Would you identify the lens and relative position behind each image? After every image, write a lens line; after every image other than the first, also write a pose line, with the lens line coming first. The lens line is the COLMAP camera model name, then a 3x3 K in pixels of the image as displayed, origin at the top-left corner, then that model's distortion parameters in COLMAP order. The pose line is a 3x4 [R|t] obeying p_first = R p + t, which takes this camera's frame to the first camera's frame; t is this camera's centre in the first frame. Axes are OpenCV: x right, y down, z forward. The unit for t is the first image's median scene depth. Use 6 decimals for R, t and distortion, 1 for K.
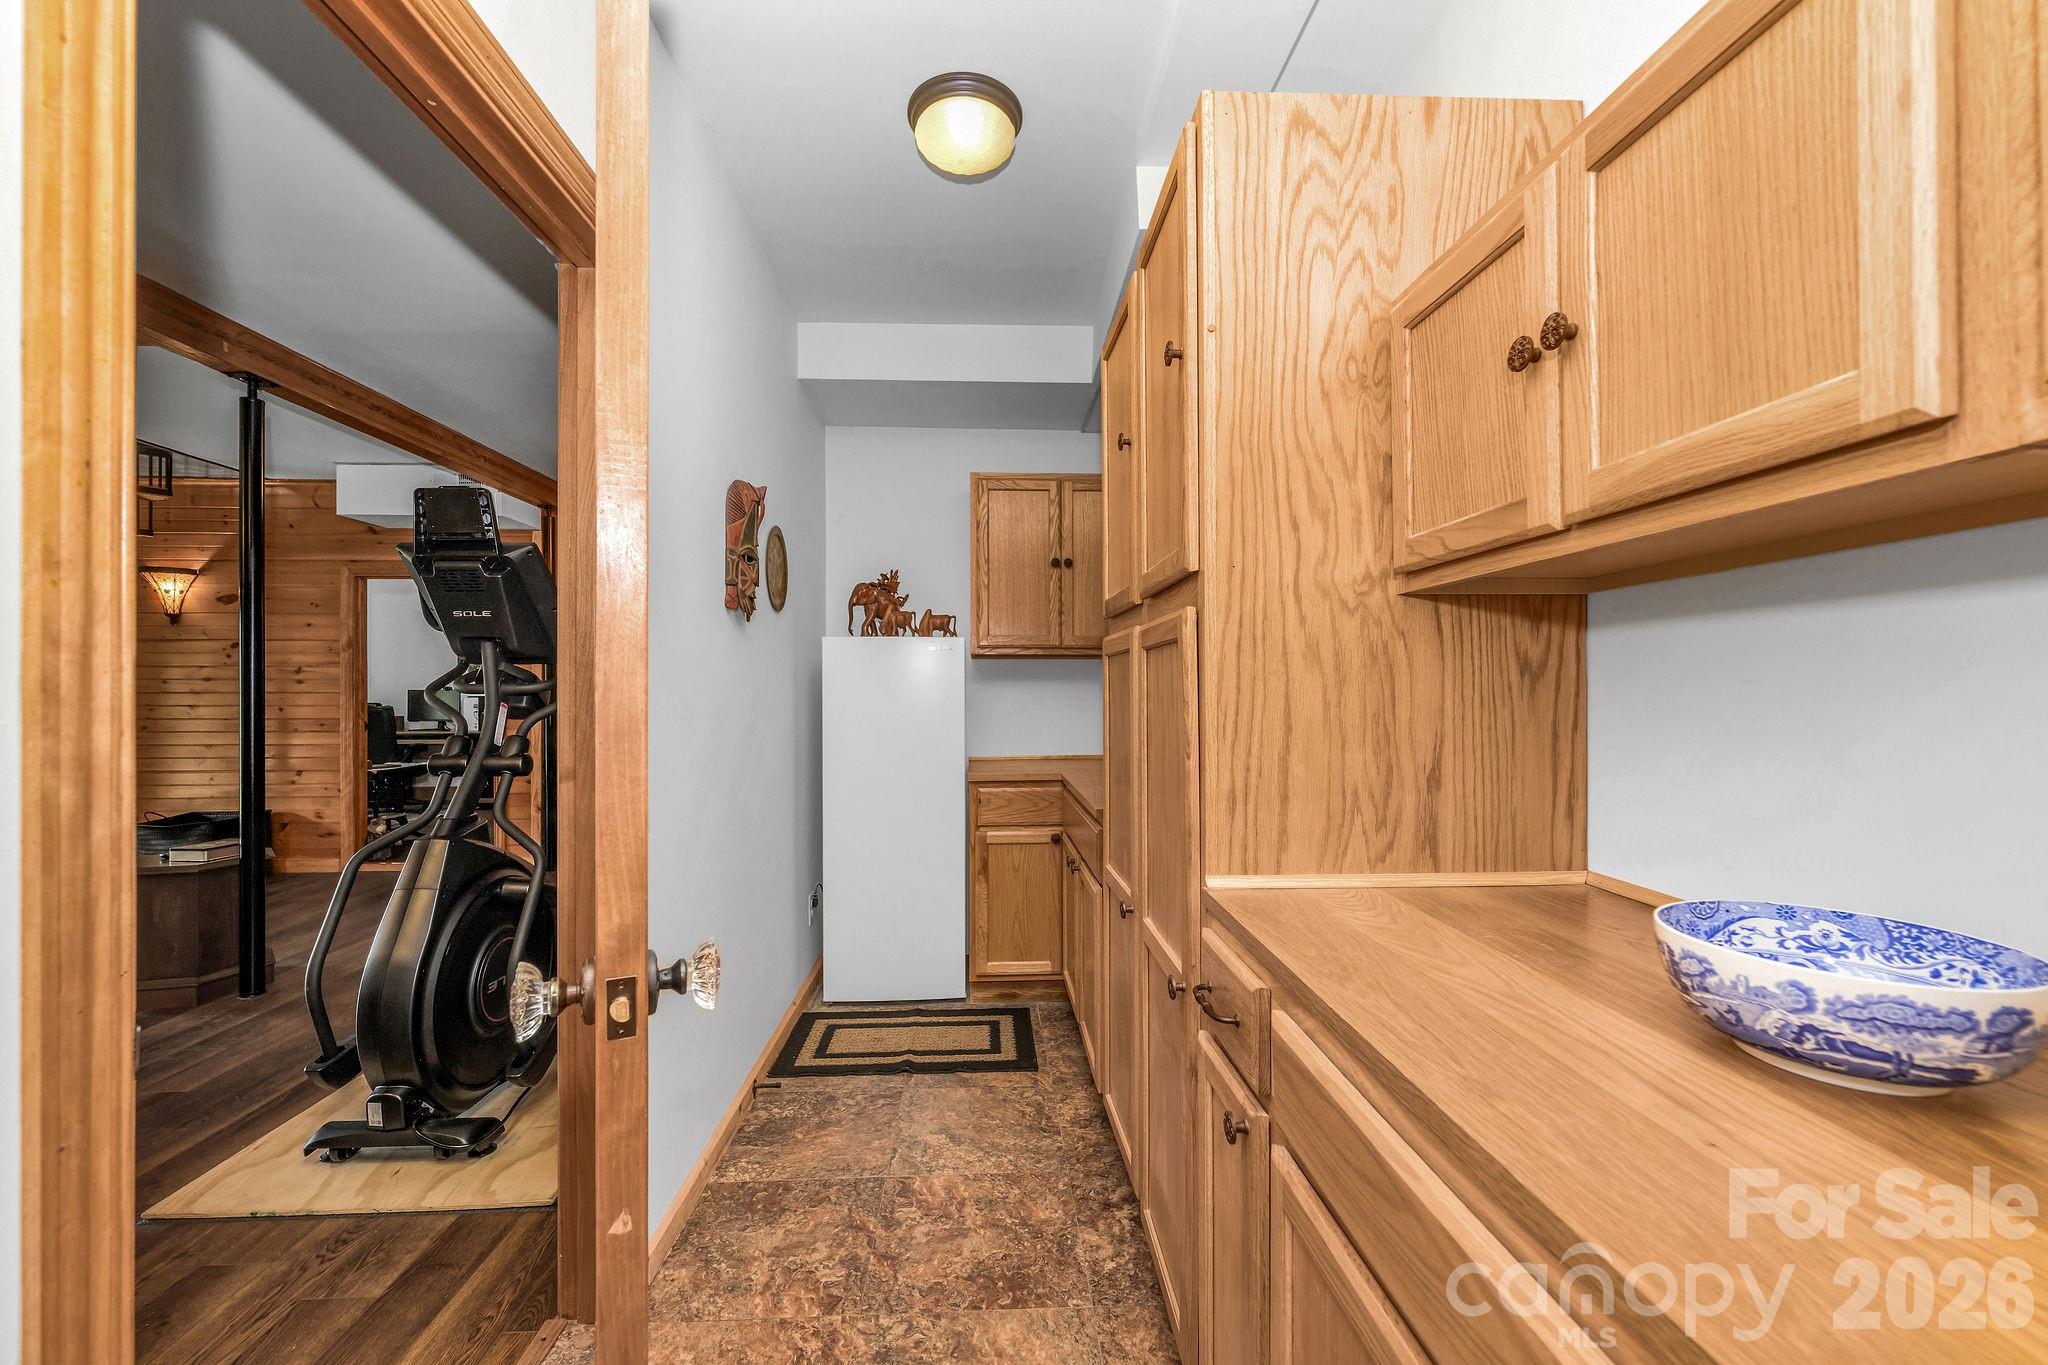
lens RADIAL K [[827.5, 0, 1025.1], [0, 827.5, 687.5], [0, 0, 1]] dist [-0.001654, 0.000127]
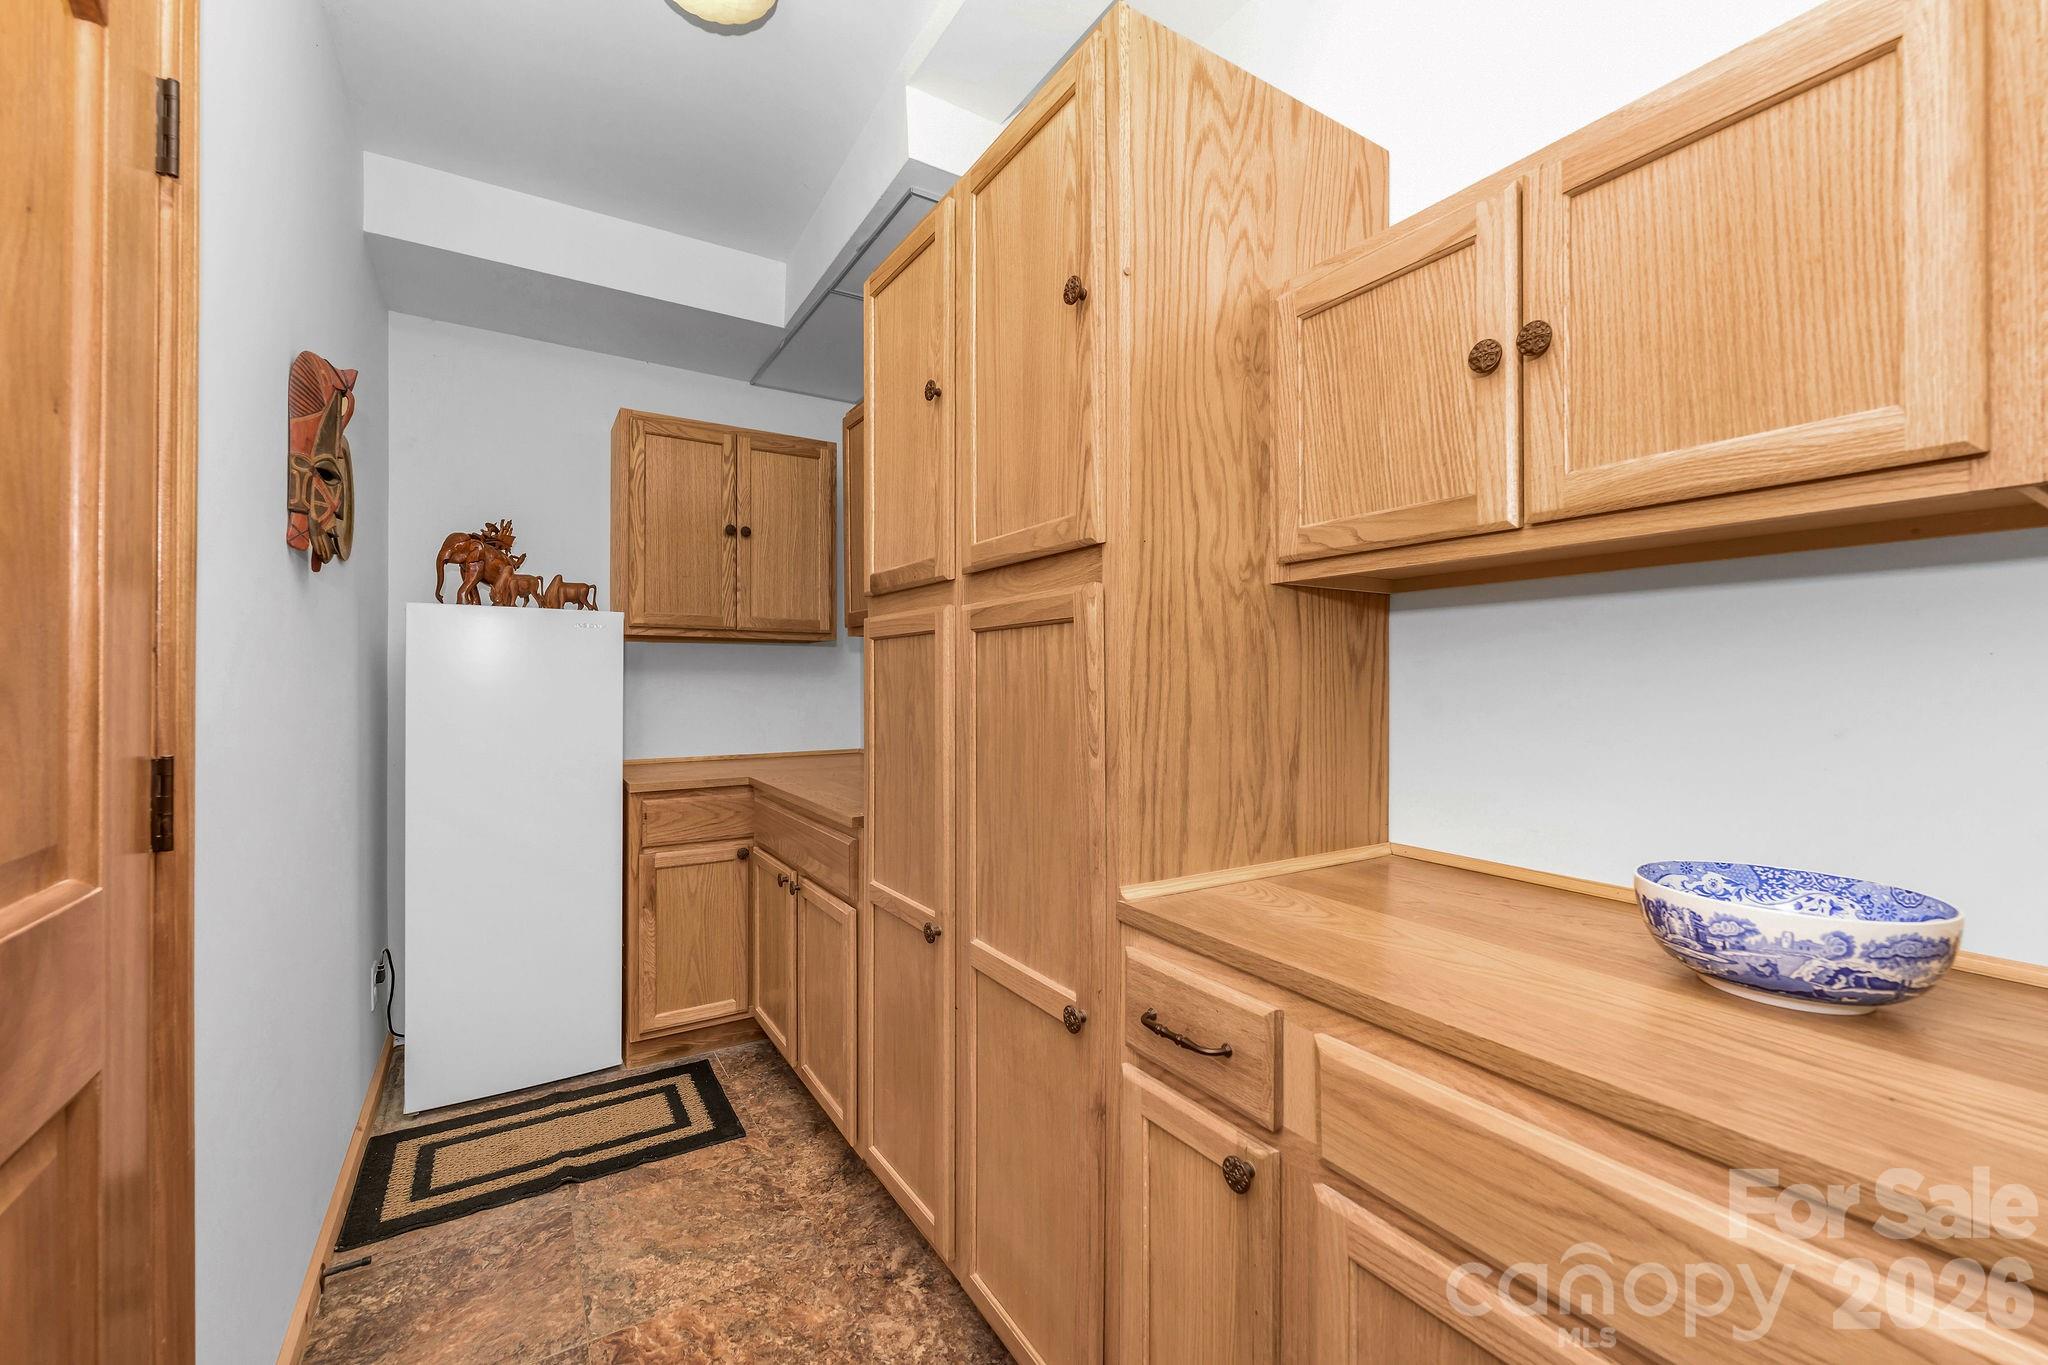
lens RADIAL K [[827.5, 0, 1025.1], [0, 827.5, 680.4], [0, 0, 1]] dist [-0.001654, 0.000127]
pose [[0.870790, 0.005247, 0.491627, -0.298549], [-0.005904, 0.999983, -0.000214, 0.006545], [-0.491620, -0.002716, 0.870806, 0.270854]]
